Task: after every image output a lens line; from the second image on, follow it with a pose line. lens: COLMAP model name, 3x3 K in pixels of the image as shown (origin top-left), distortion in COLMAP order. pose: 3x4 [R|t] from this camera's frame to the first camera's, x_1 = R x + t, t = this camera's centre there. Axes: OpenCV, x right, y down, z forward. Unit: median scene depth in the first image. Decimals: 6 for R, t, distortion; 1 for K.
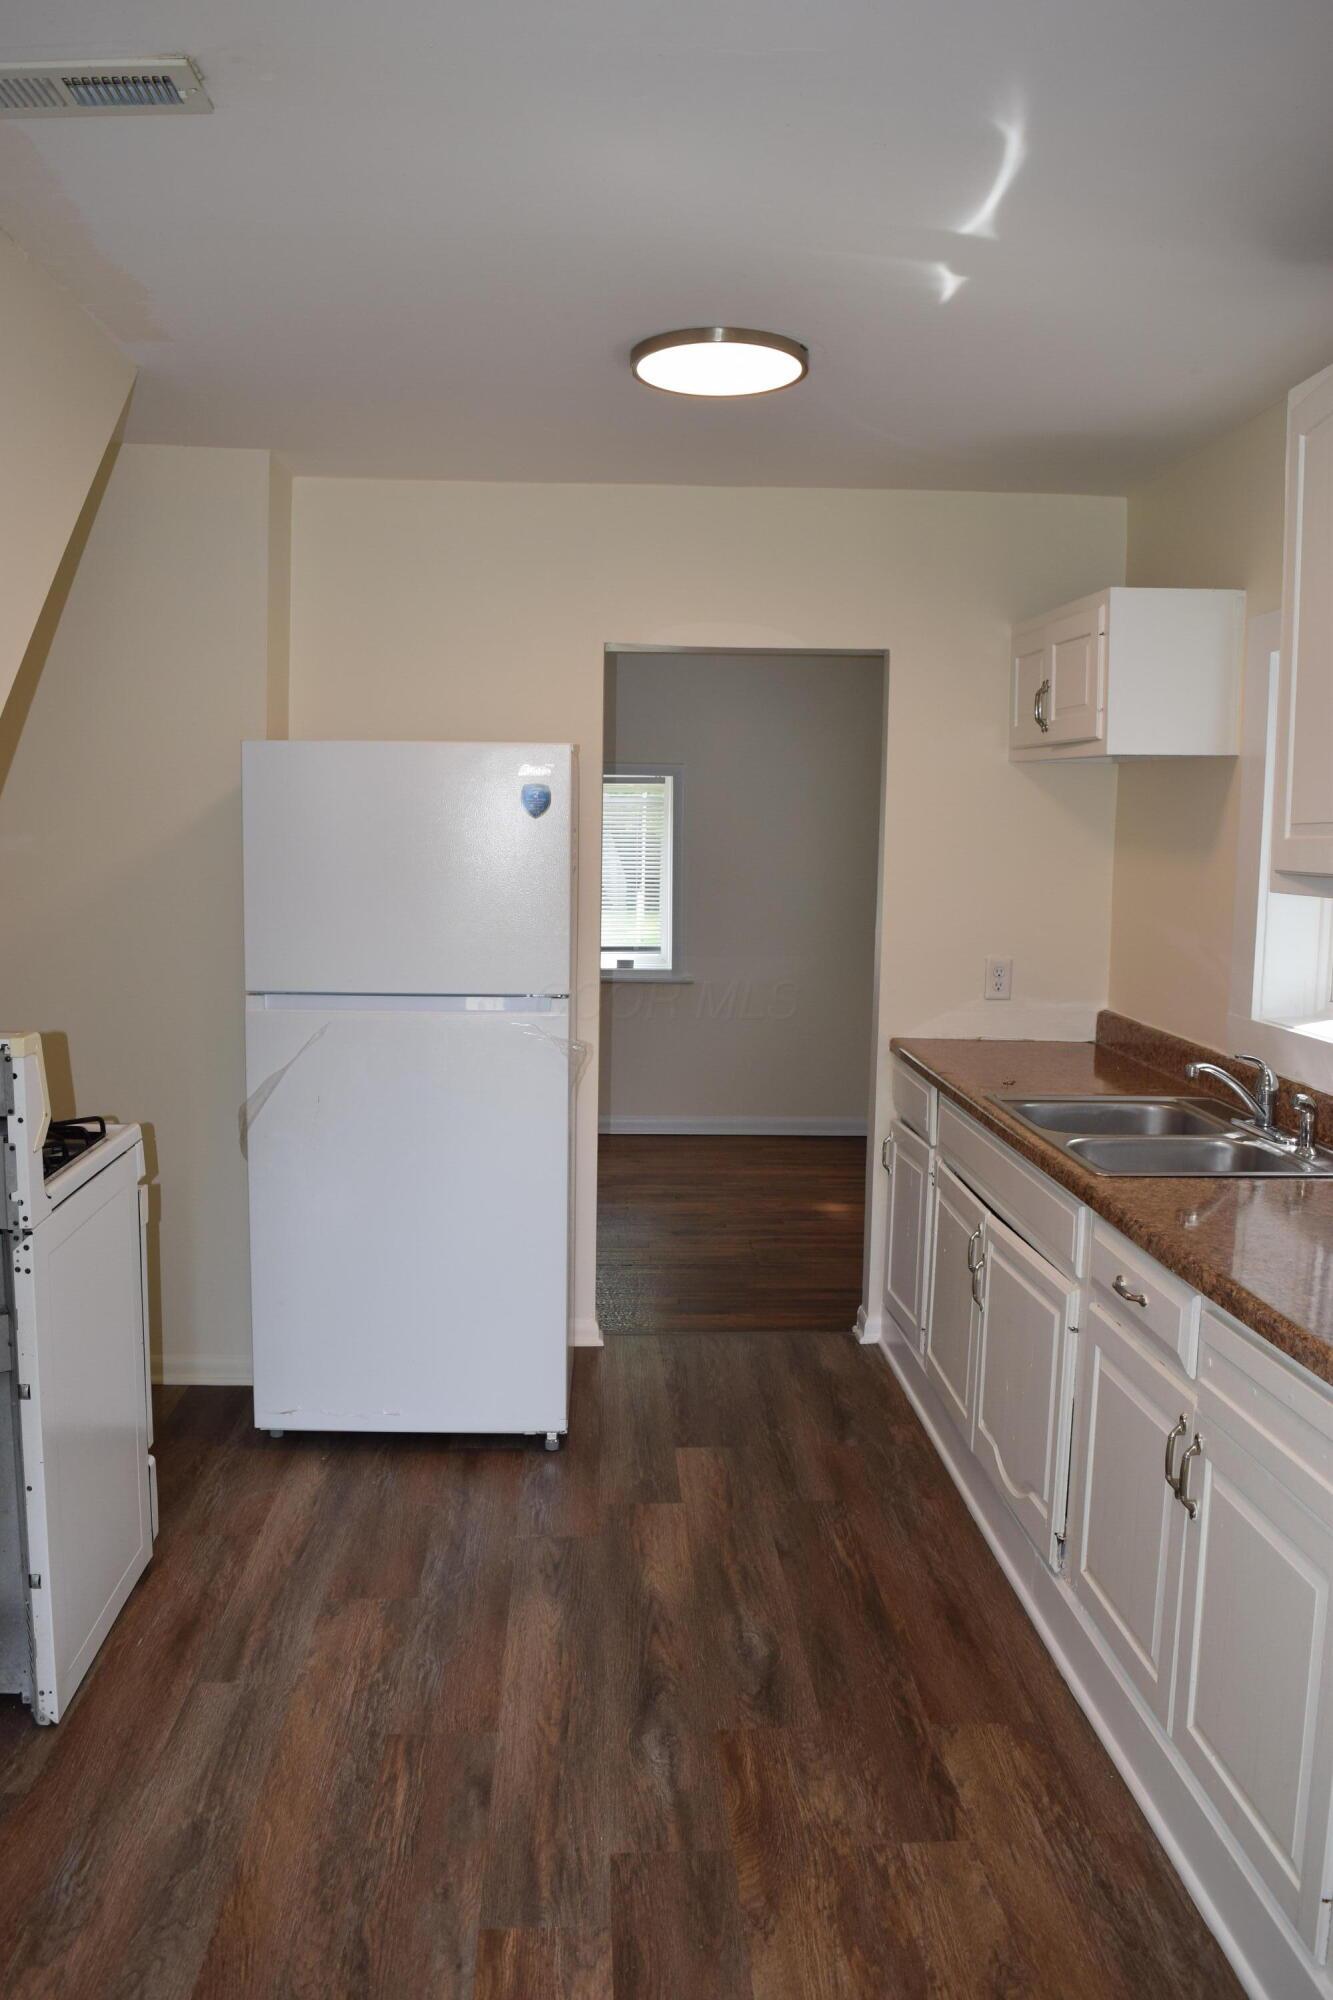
lens RADIAL K [[1586.0, 0, 666.5], [0, 1586.0, 1000.0], [0, 0, 1]] dist [-0.105926, 0.002700]
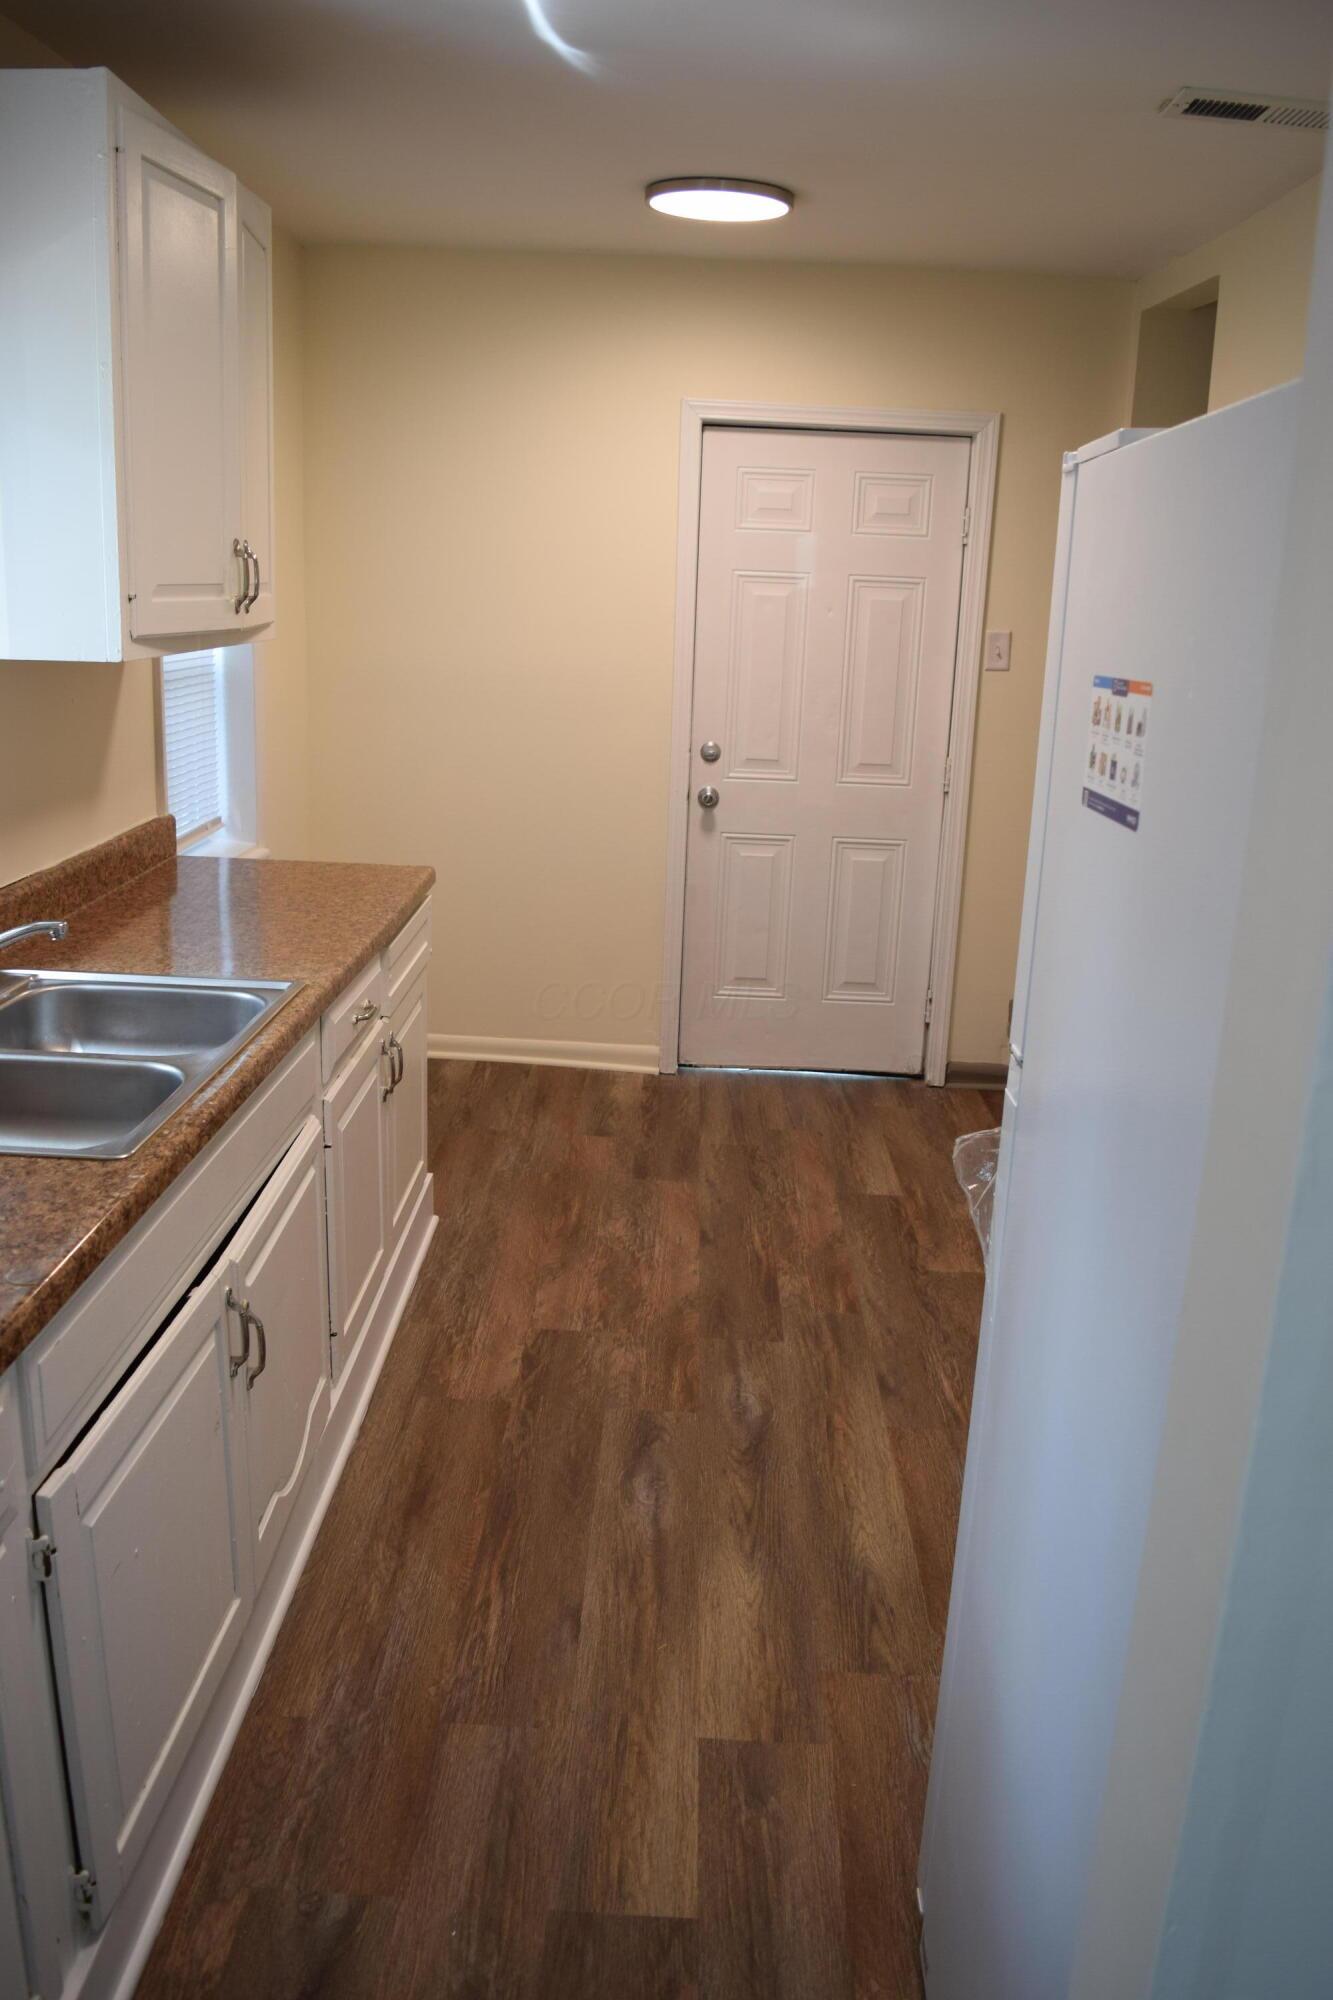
lens RADIAL K [[1586.0, 0, 666.5], [0, 1586.0, 1000.0], [0, 0, 1]] dist [-0.105926, 0.002700]
pose [[-0.996133, -0.068871, 0.054559, 0.012681], [-0.045090, 0.933656, 0.355322, -0.229901], [-0.075411, 0.351488, -0.933150, 1.958081]]
